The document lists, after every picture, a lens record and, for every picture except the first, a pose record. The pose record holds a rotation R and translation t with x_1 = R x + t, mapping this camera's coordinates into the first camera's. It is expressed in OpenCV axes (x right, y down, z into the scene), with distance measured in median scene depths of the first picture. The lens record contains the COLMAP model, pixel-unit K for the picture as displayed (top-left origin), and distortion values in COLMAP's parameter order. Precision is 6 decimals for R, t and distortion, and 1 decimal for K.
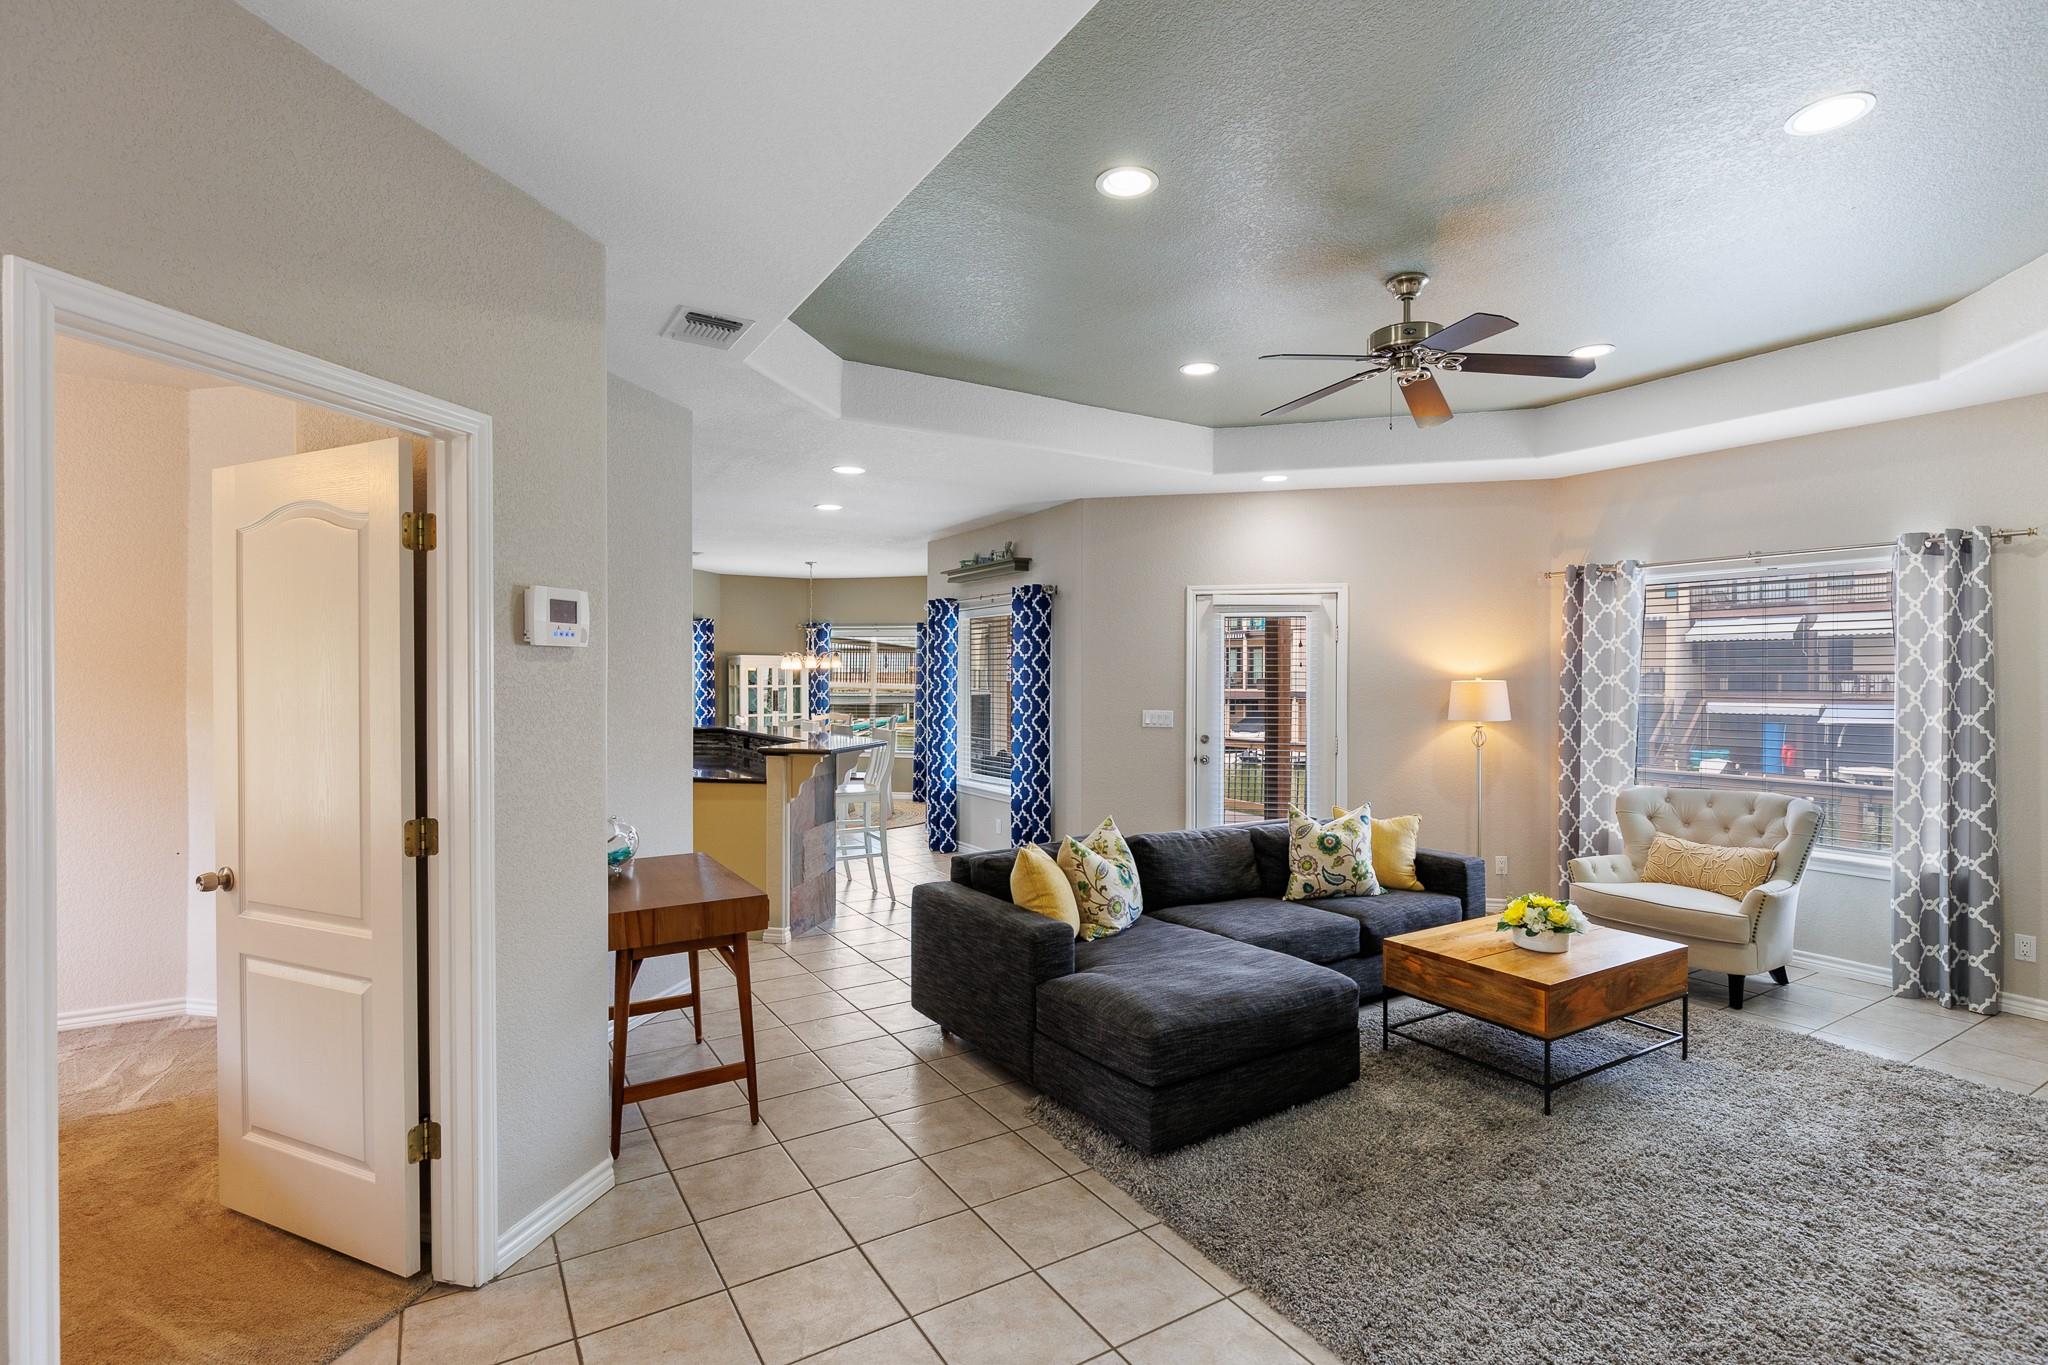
lens RADIAL K [[961.5, 0, 1033.6], [0, 961.5, 681.8], [0, 0, 1]] dist [-0.000362, -0.001109]
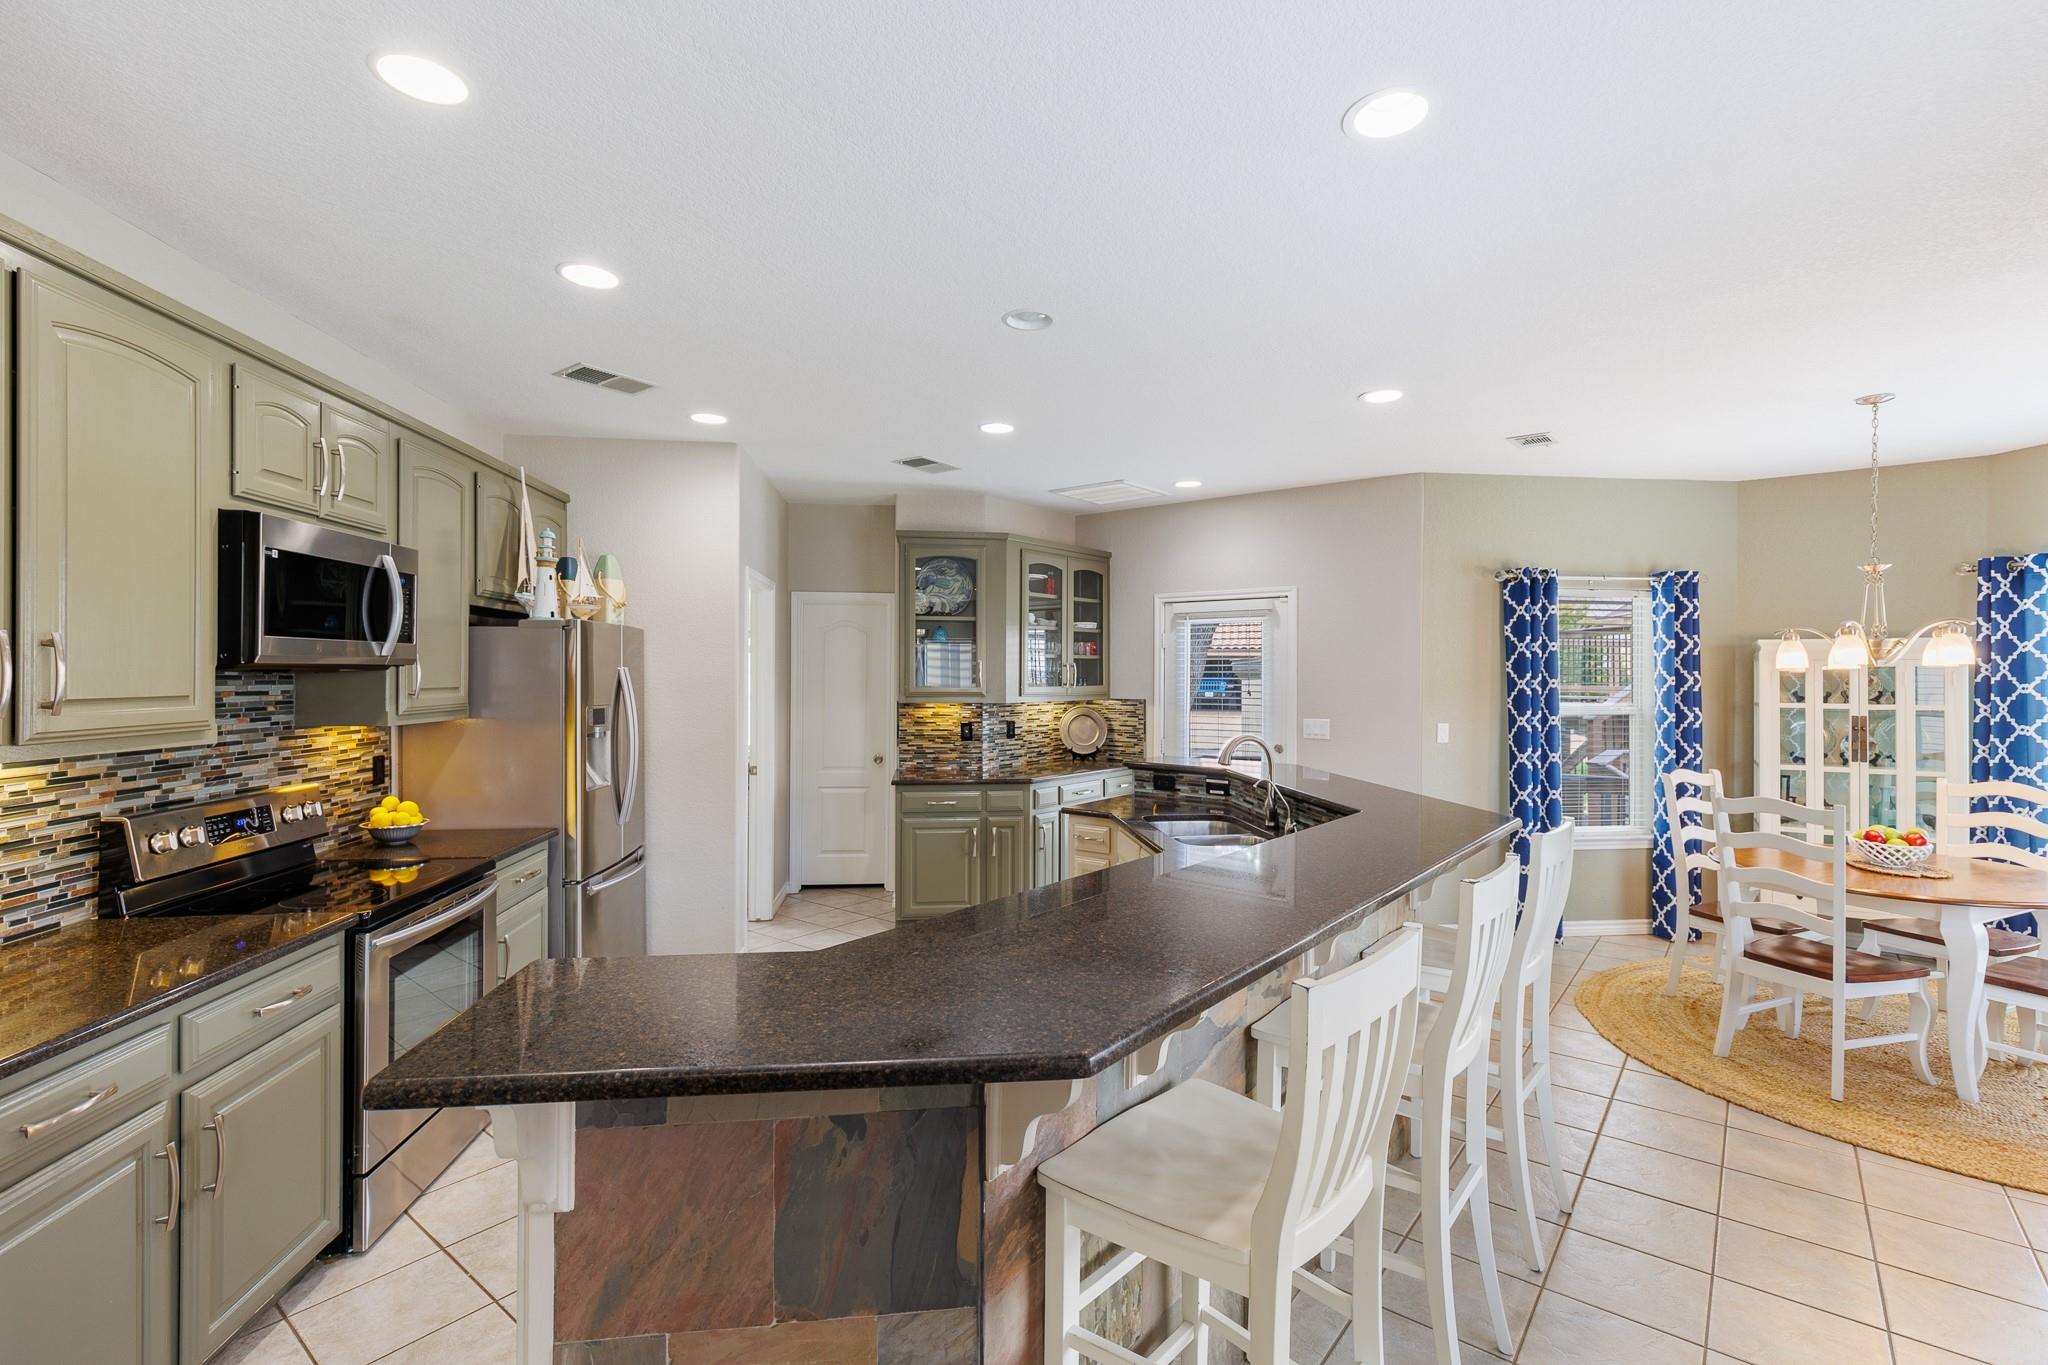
lens RADIAL K [[936.0, 0, 1036.8], [0, 936.0, 676.8], [0, 0, 1]] dist [0.007031, 0.000584]
pose [[0.344929, 0.001127, -0.938628, 0.036015], [-0.005231, 0.999986, -0.000721, -0.018652], [0.938614, 0.005159, 0.344930, 1.271658]]
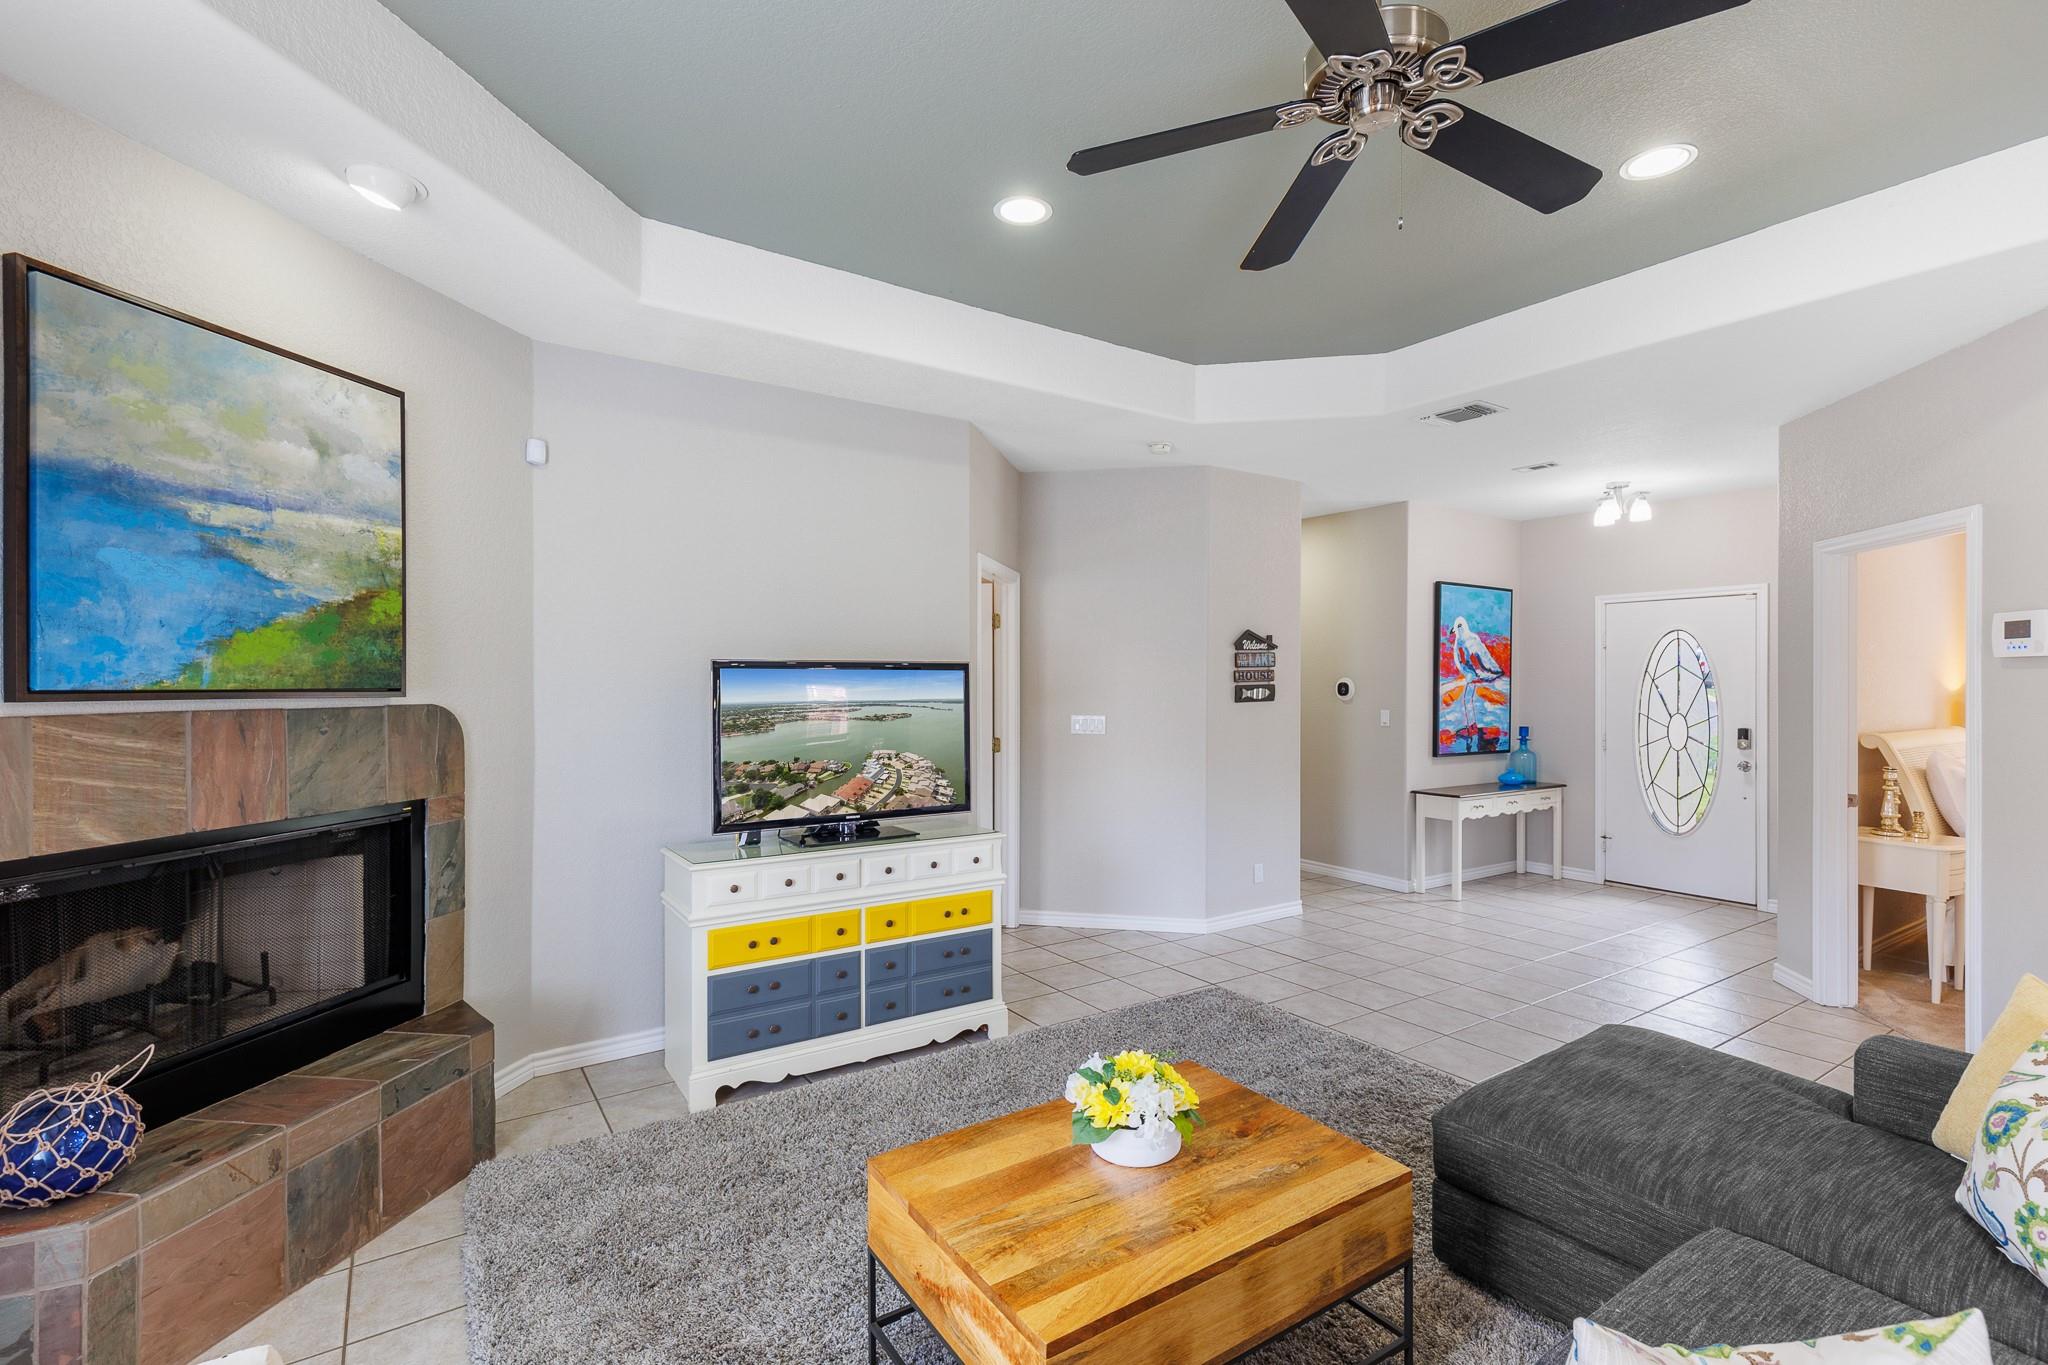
lens RADIAL K [[936.0, 0, 1036.8], [0, 936.0, 676.8], [0, 0, 1]] dist [0.007031, 0.000584]
pose [[-0.999124, -0.005232, -0.041527, 0.502246], [-0.005268, 0.999986, 0.000750, -0.003054], [0.041522, 0.000968, -0.999137, 1.280973]]
